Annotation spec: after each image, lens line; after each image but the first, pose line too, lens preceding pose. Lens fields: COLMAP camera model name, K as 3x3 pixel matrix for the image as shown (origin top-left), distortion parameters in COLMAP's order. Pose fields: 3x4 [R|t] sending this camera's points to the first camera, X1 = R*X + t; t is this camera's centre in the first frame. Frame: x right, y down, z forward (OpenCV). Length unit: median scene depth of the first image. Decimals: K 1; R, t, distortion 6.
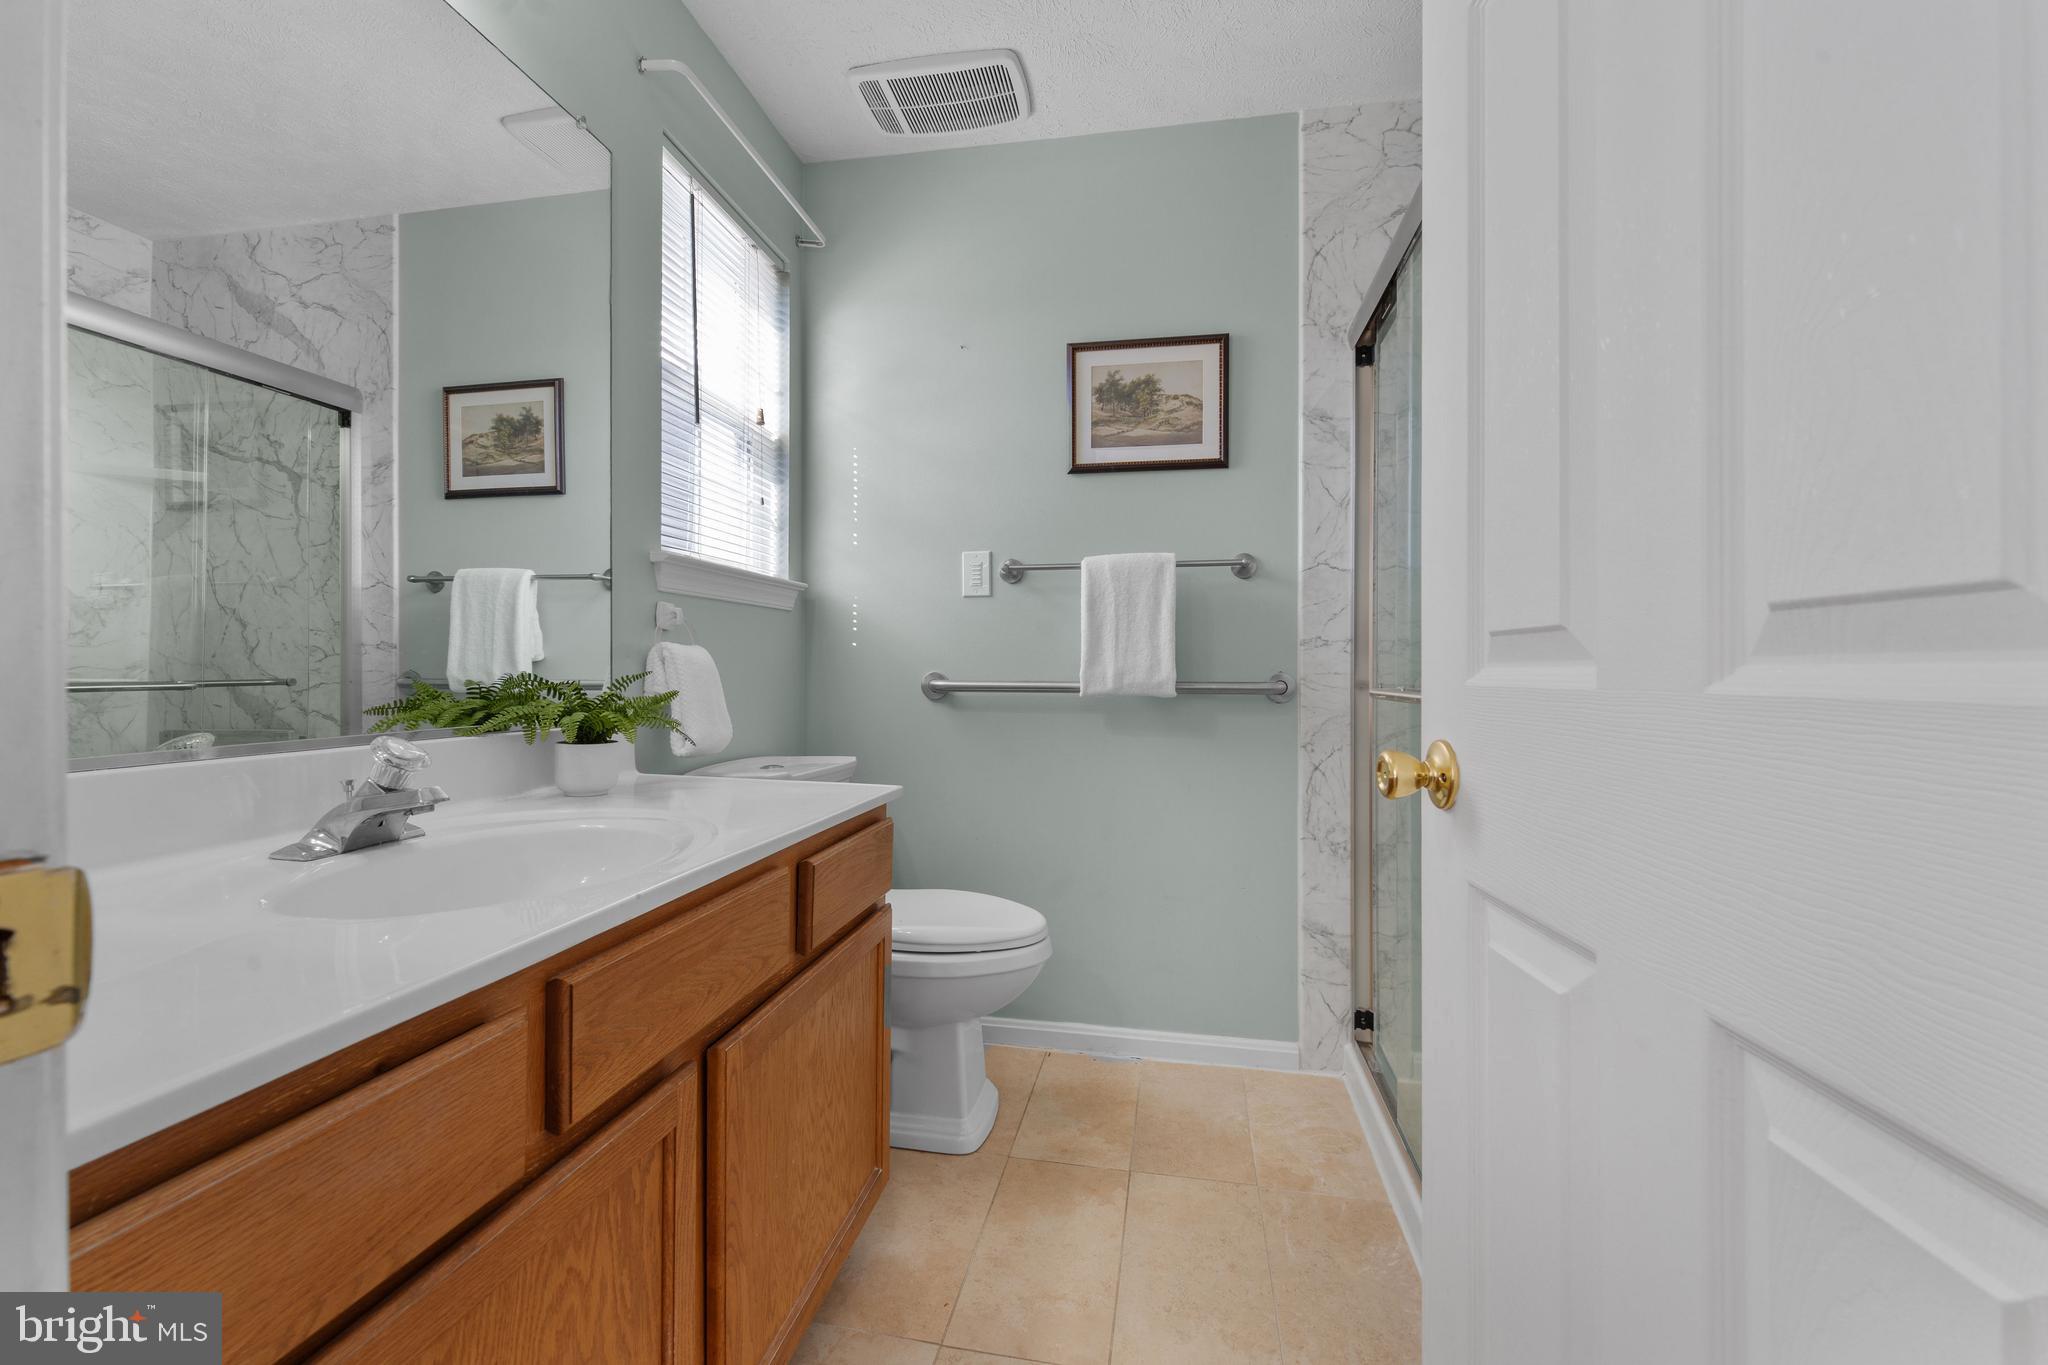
lens RADIAL K [[839.1, 0, 1017.6], [0, 839.1, 672.6], [0, 0, 1]] dist [0.003116, -0.000136]
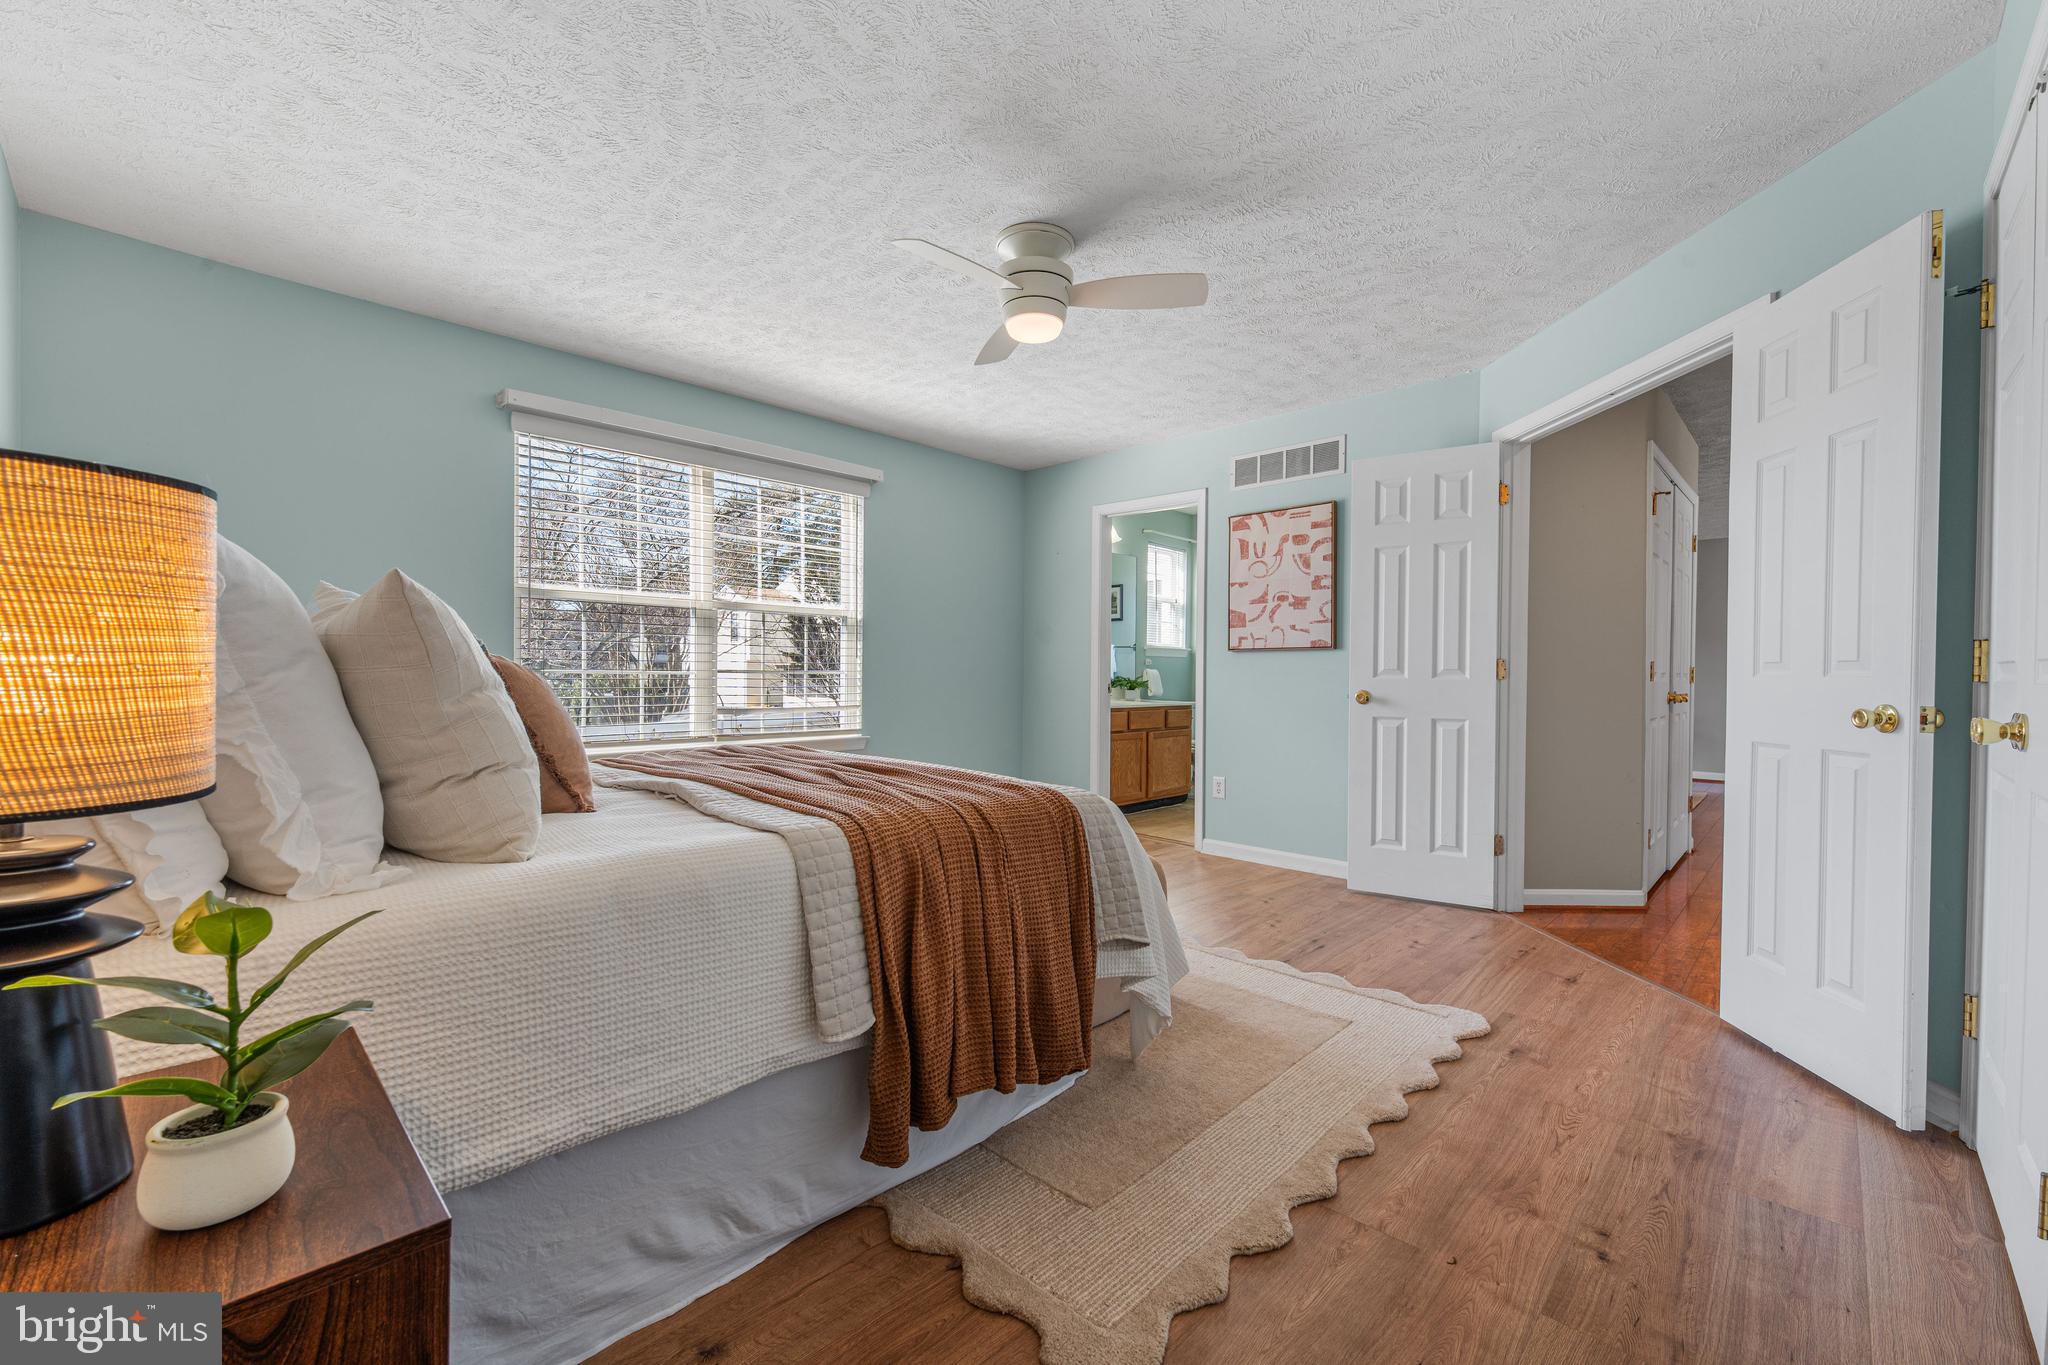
lens RADIAL K [[839.1, 0, 1019.0], [0, 839.1, 680.2], [0, 0, 1]] dist [0.003116, -0.000136]
pose [[0.832358, 0.014088, -0.554059, 1.314064], [-0.012308, 0.999900, 0.006935, -0.000103], [0.554101, 0.001047, 0.832449, -2.725944]]
